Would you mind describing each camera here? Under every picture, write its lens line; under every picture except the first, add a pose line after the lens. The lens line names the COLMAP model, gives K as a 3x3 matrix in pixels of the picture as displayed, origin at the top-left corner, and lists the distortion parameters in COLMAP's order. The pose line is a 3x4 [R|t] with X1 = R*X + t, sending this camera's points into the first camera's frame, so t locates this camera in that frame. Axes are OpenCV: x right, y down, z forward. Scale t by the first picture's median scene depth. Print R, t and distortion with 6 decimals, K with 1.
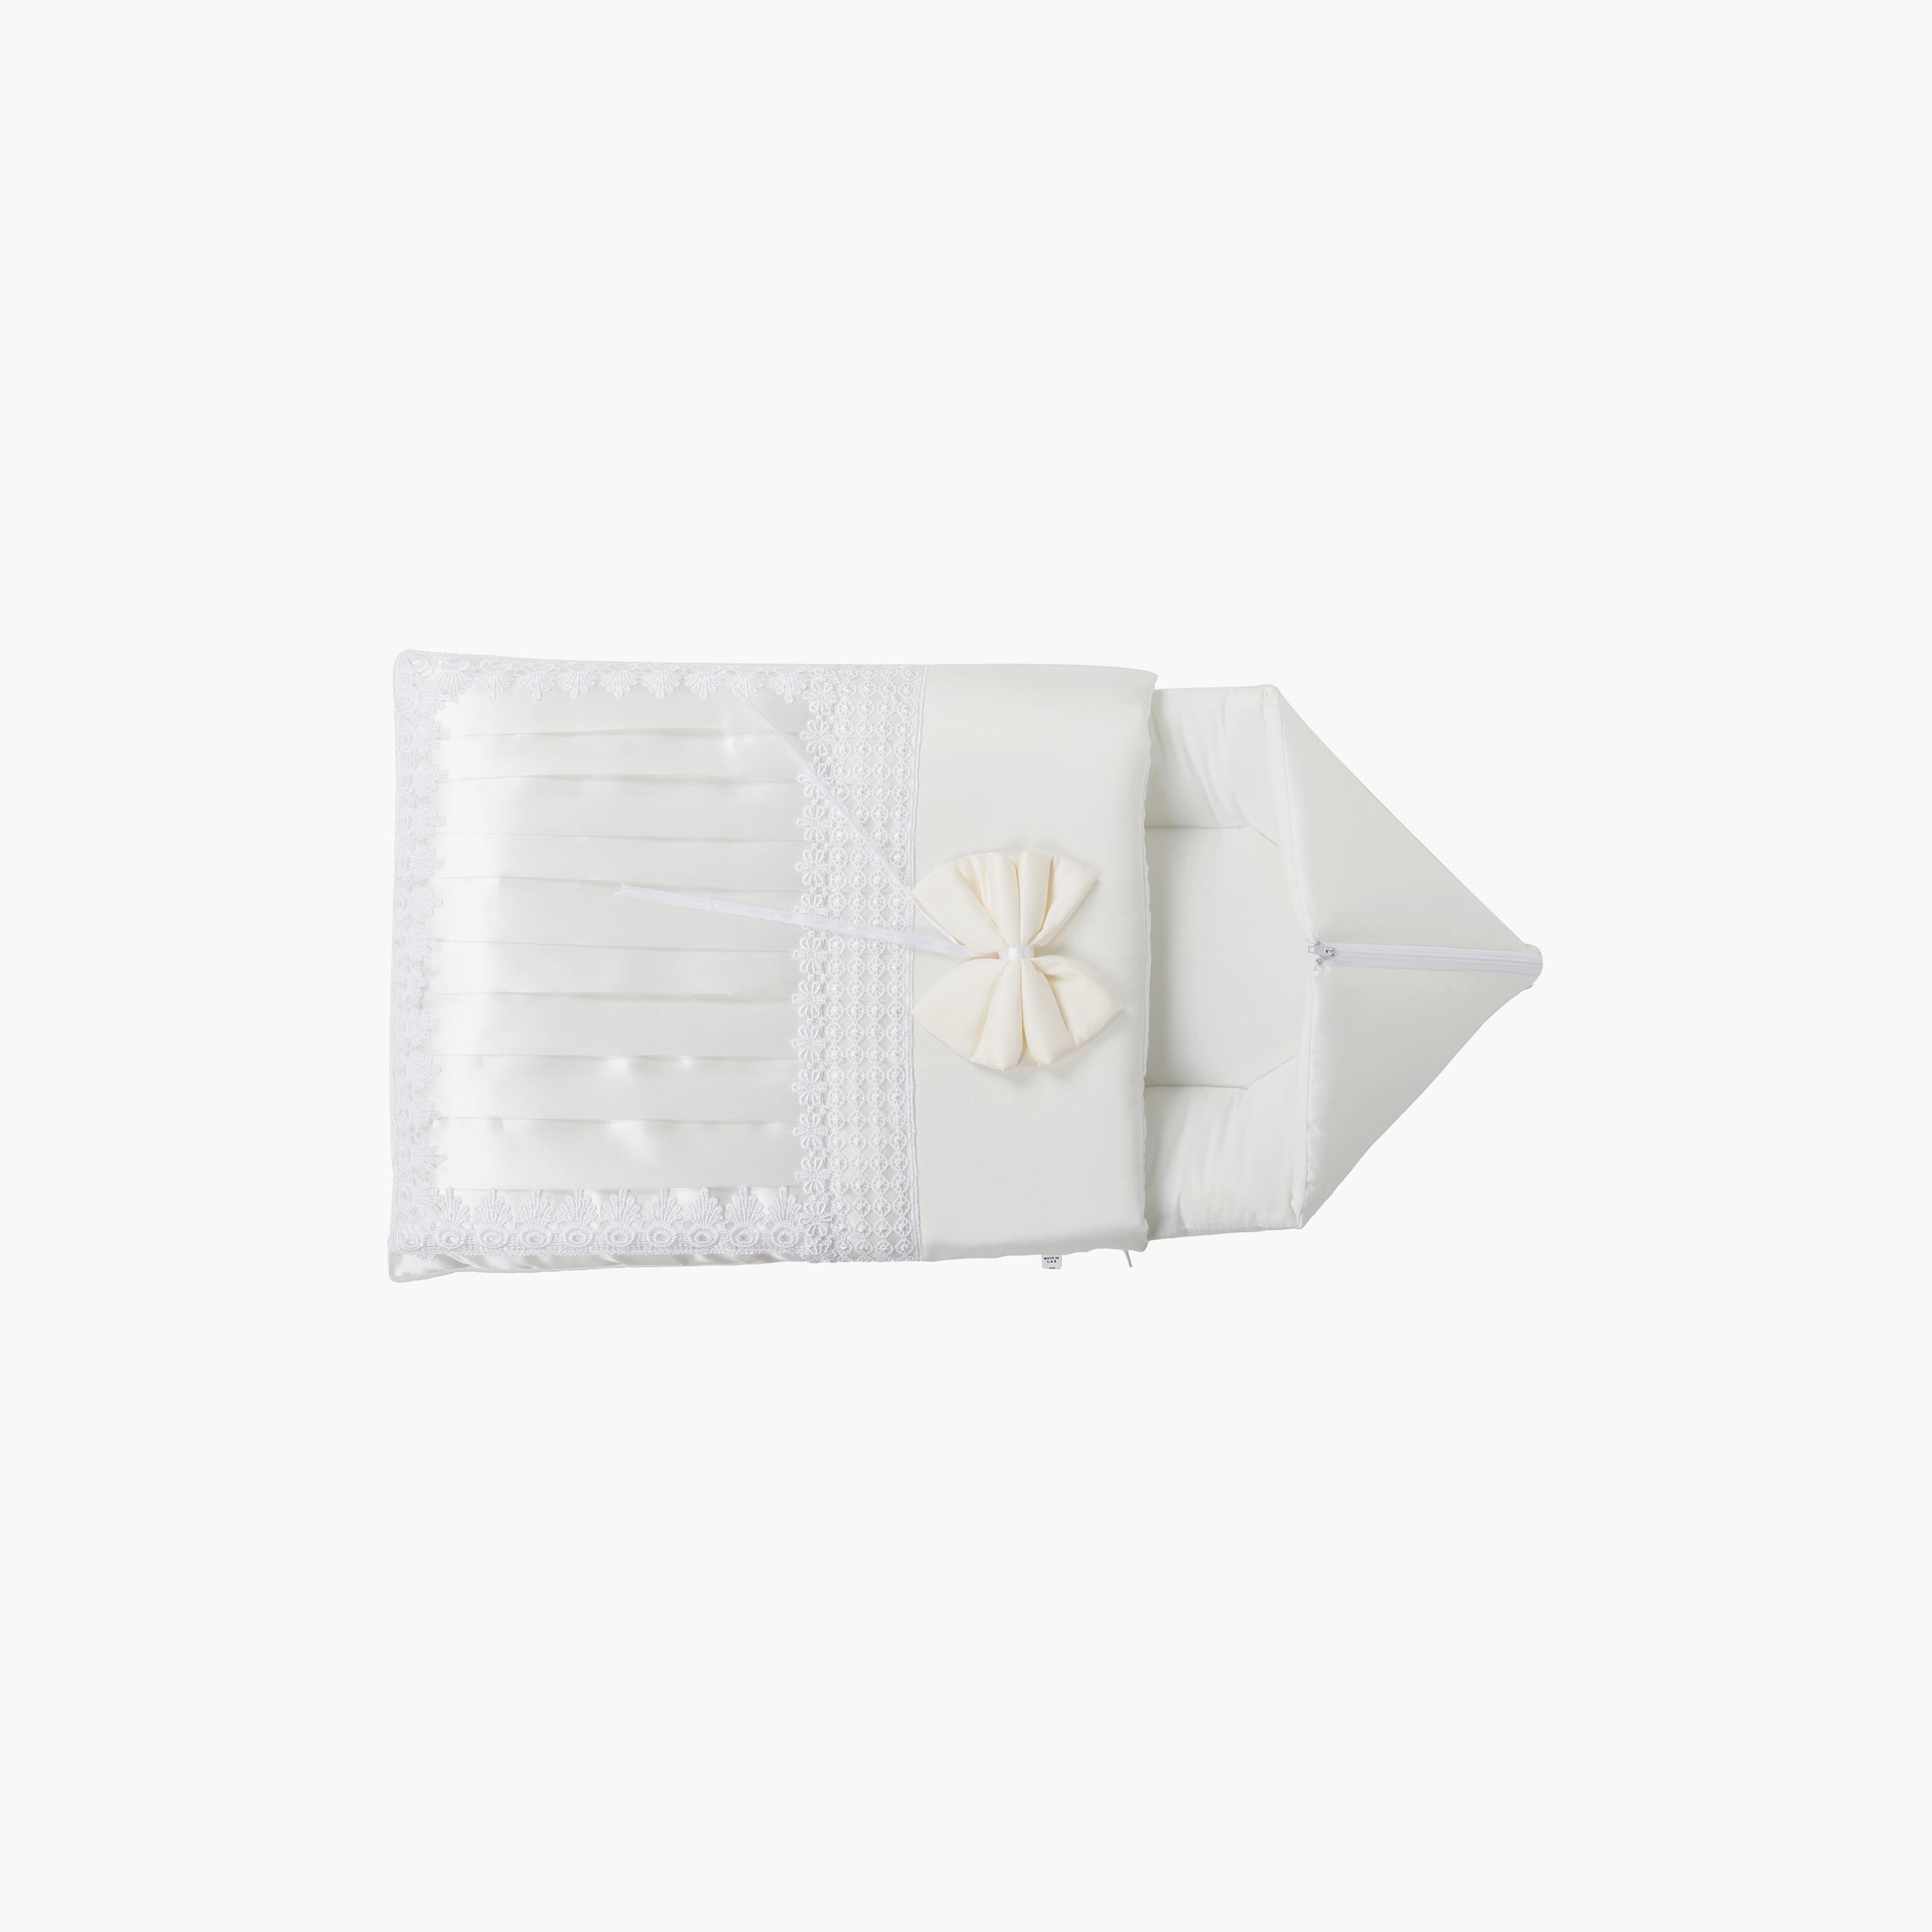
lens RADIAL K [[5543.3, 0, 957.7], [0, 5543.3, 969.6], [0, 0, 1]] dist [-0.023064, 0.000000]
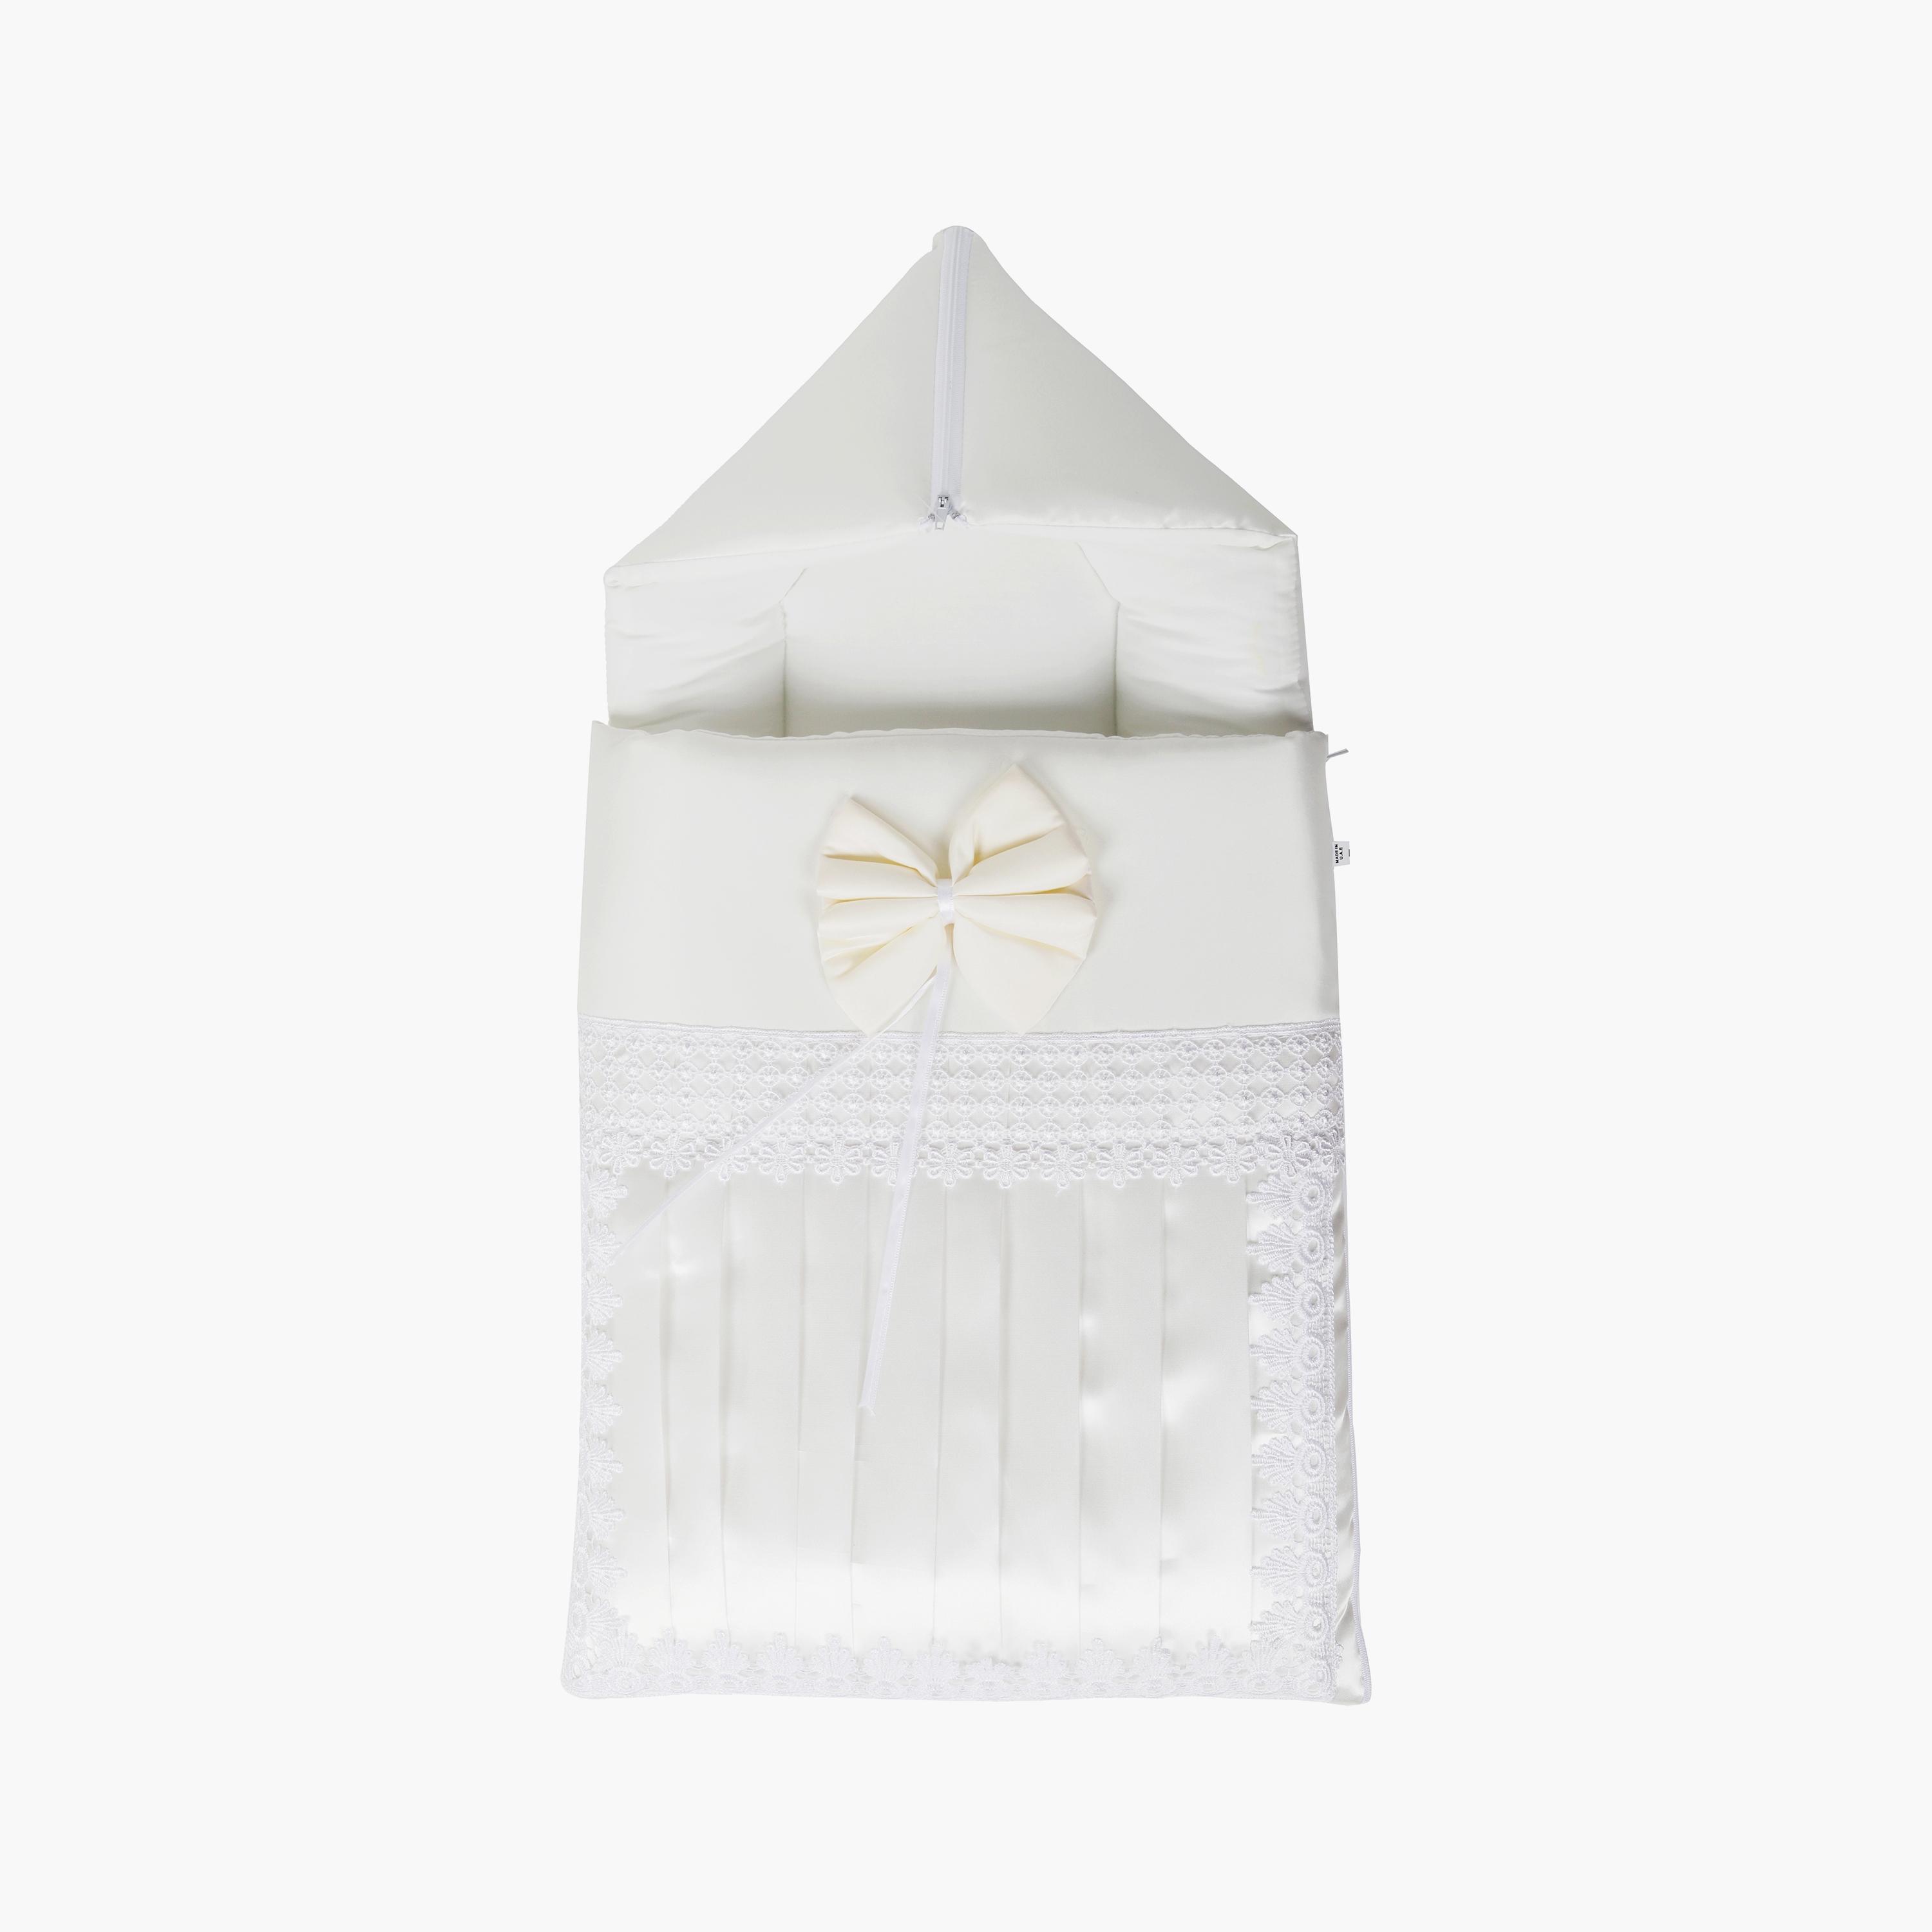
lens RADIAL K [[5543.3, 0, 961.4], [0, 5543.3, 956.0], [0, 0, 1]] dist [-0.023064, 0.000000]
pose [[-0.004016, -0.999945, -0.009665, 0.010375], [0.999992, -0.004014, -0.000269, -0.000672], [0.000230, -0.009666, 0.999953, 0.219597]]
